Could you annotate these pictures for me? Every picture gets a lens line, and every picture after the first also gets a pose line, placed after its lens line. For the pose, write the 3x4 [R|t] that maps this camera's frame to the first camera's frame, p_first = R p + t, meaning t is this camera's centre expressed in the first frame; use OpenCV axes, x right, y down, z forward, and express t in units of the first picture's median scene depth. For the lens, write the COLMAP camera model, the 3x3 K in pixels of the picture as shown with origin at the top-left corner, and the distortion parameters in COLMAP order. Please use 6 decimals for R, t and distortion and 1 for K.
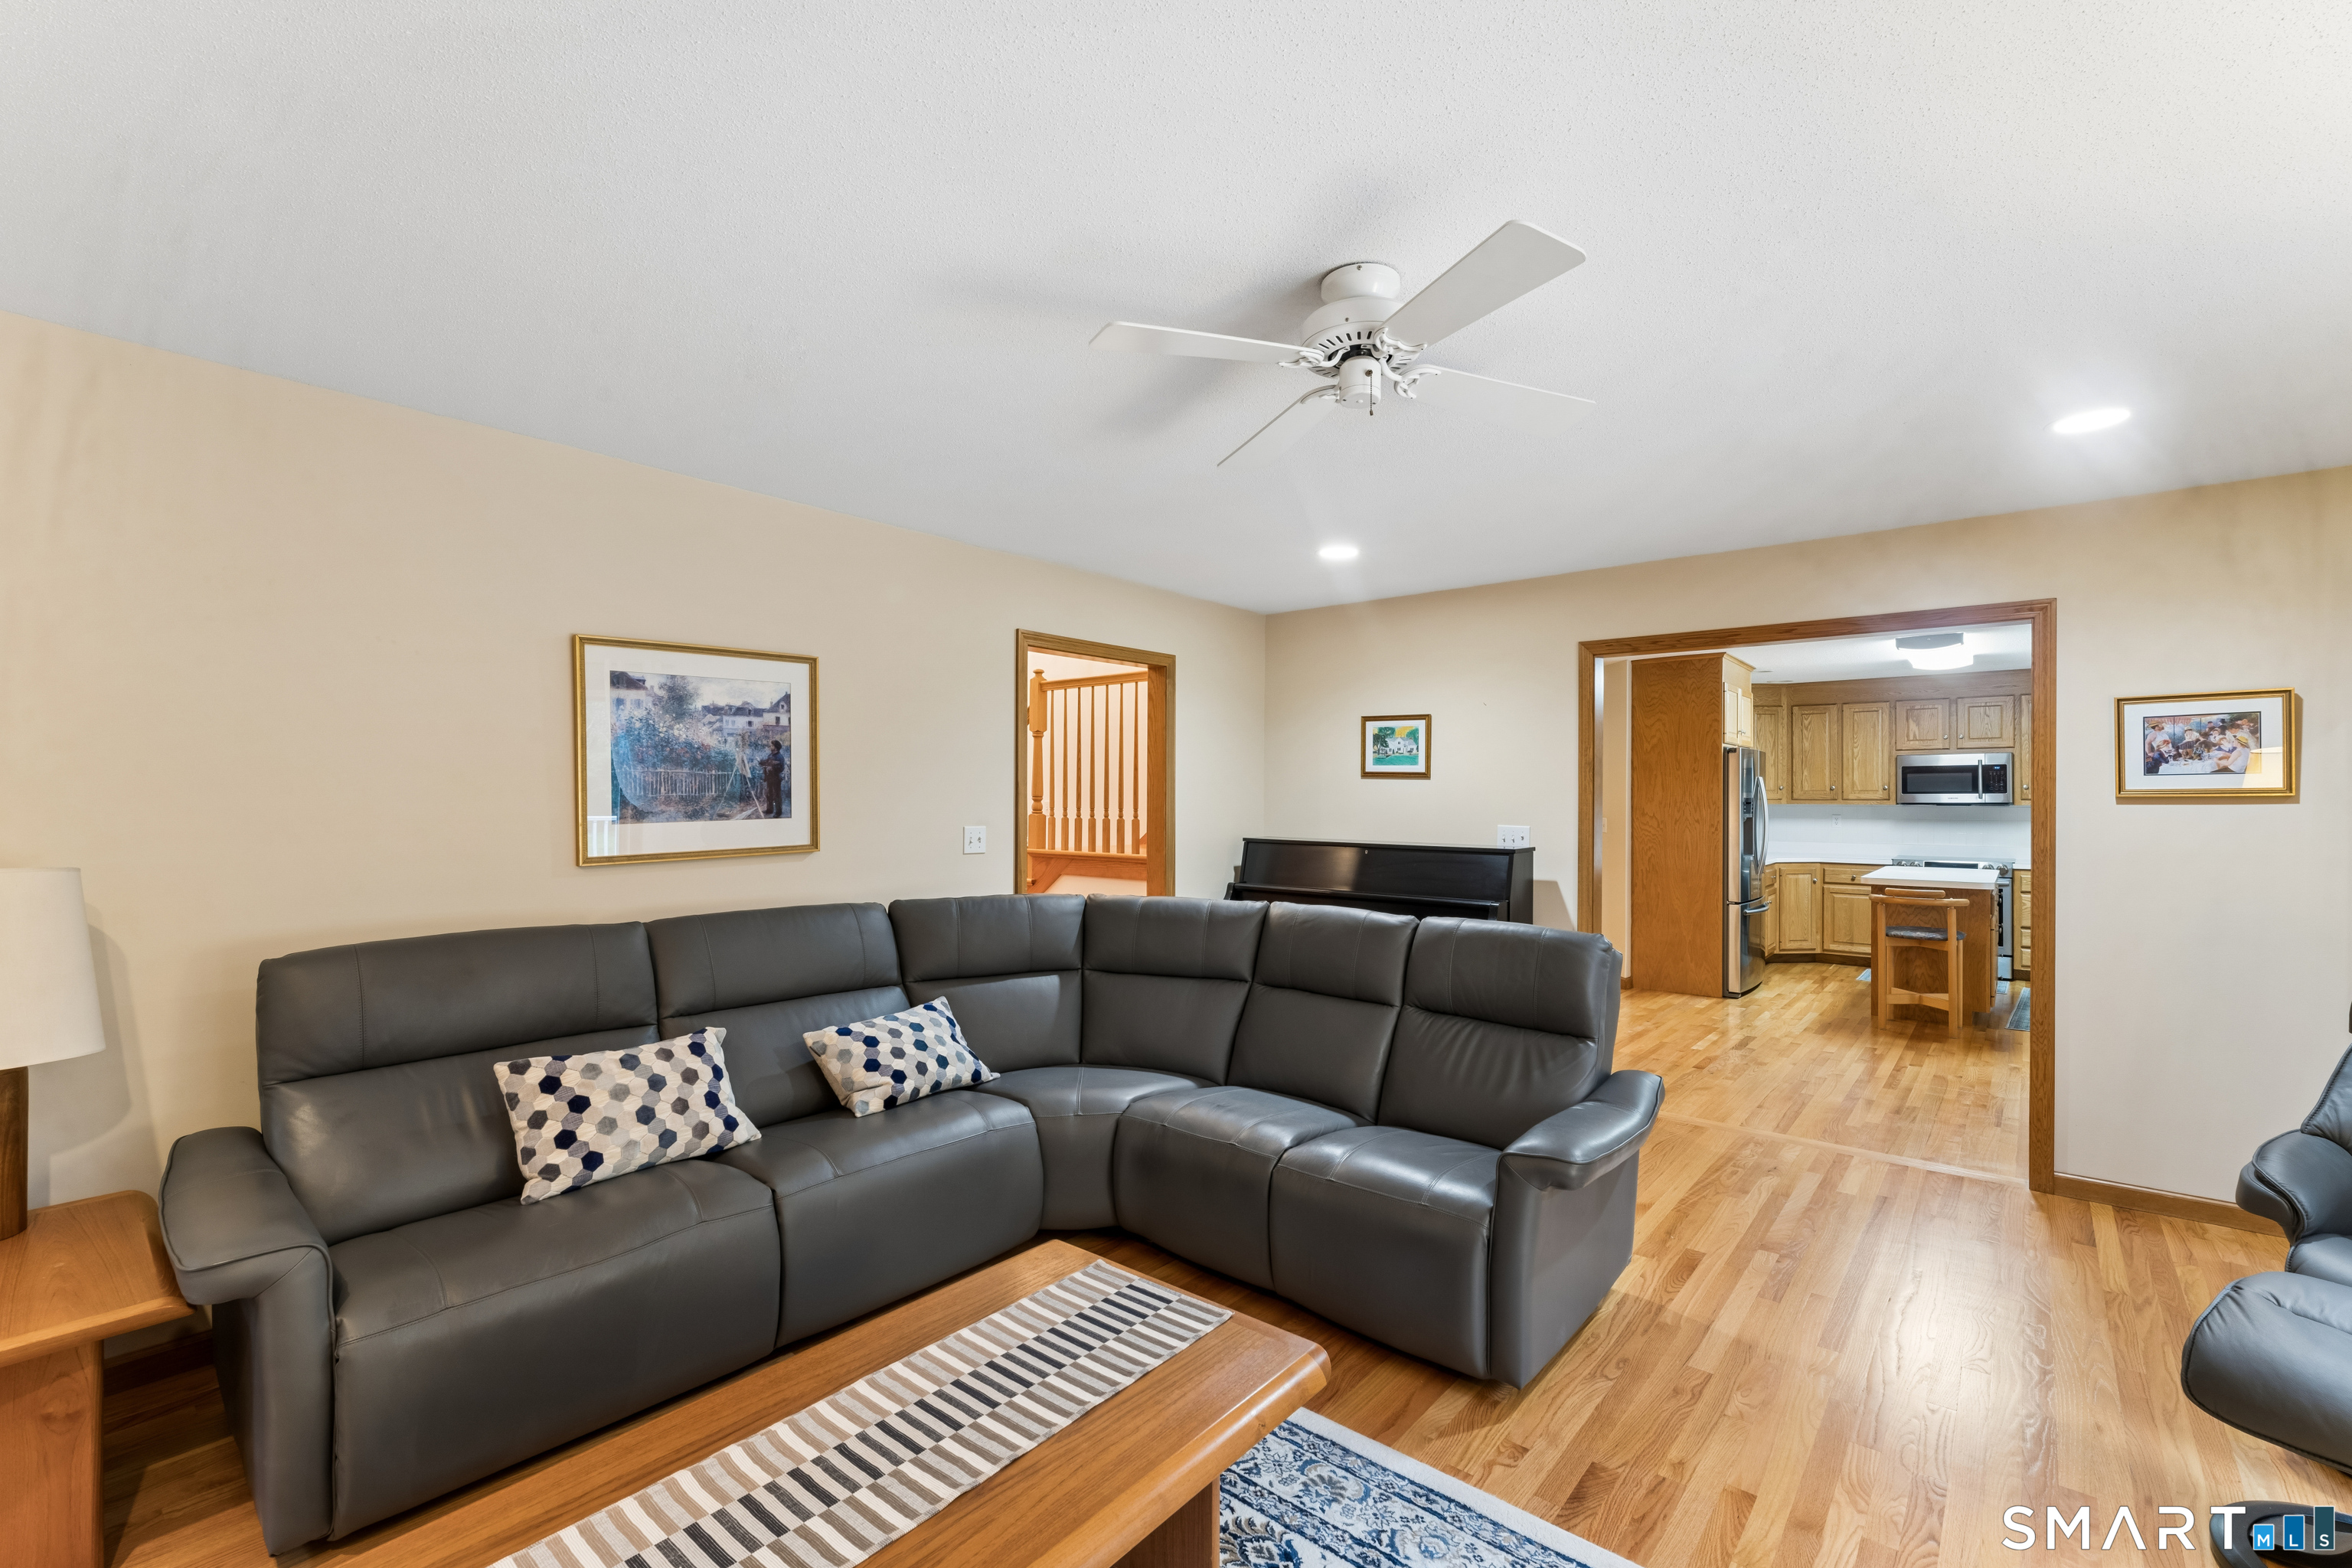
lens RADIAL K [[1020.8, 0, 1184.6], [0, 1020.8, 794.4], [0, 0, 1]] dist [-0.003696, 0.000074]
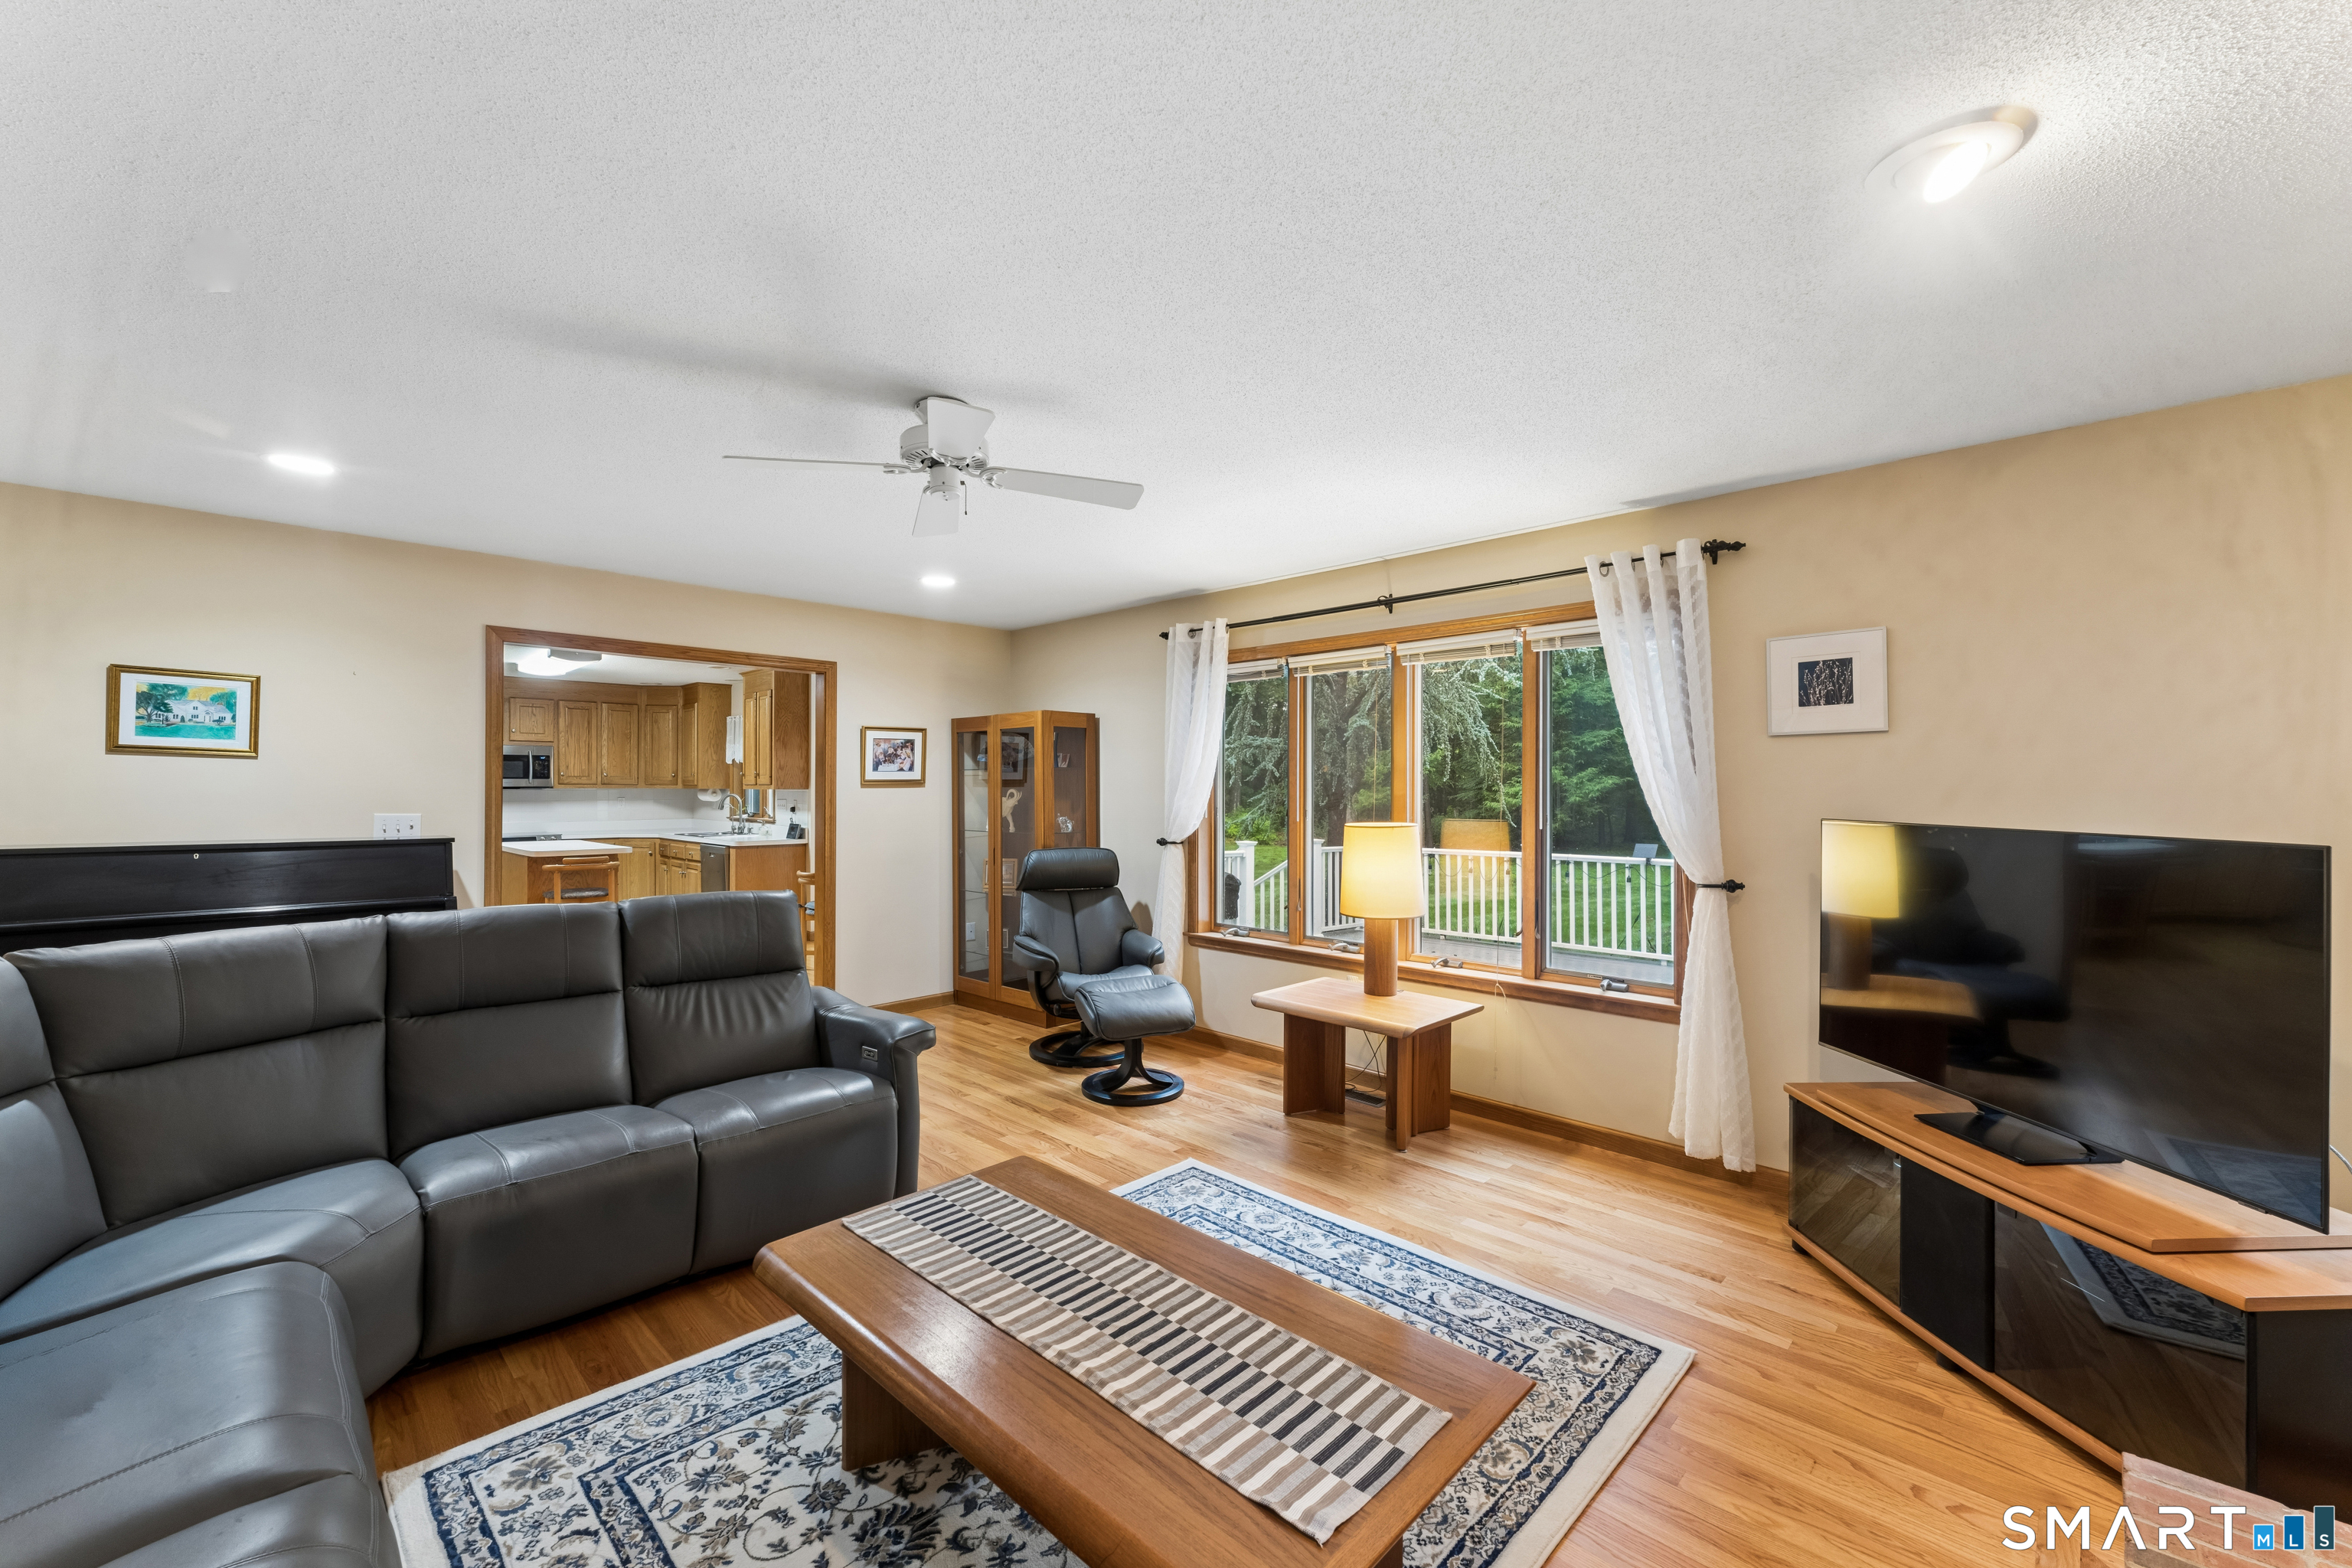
lens RADIAL K [[943.1, 0, 1191.5], [0, 943.1, 781.2], [0, 0, 1]] dist [-0.002691, -0.001039]
pose [[0.055706, 0.004620, 0.998437, -0.649284], [-0.005971, 0.999973, -0.004294, 0.001636], [-0.998429, -0.005722, 0.055732, 0.364135]]
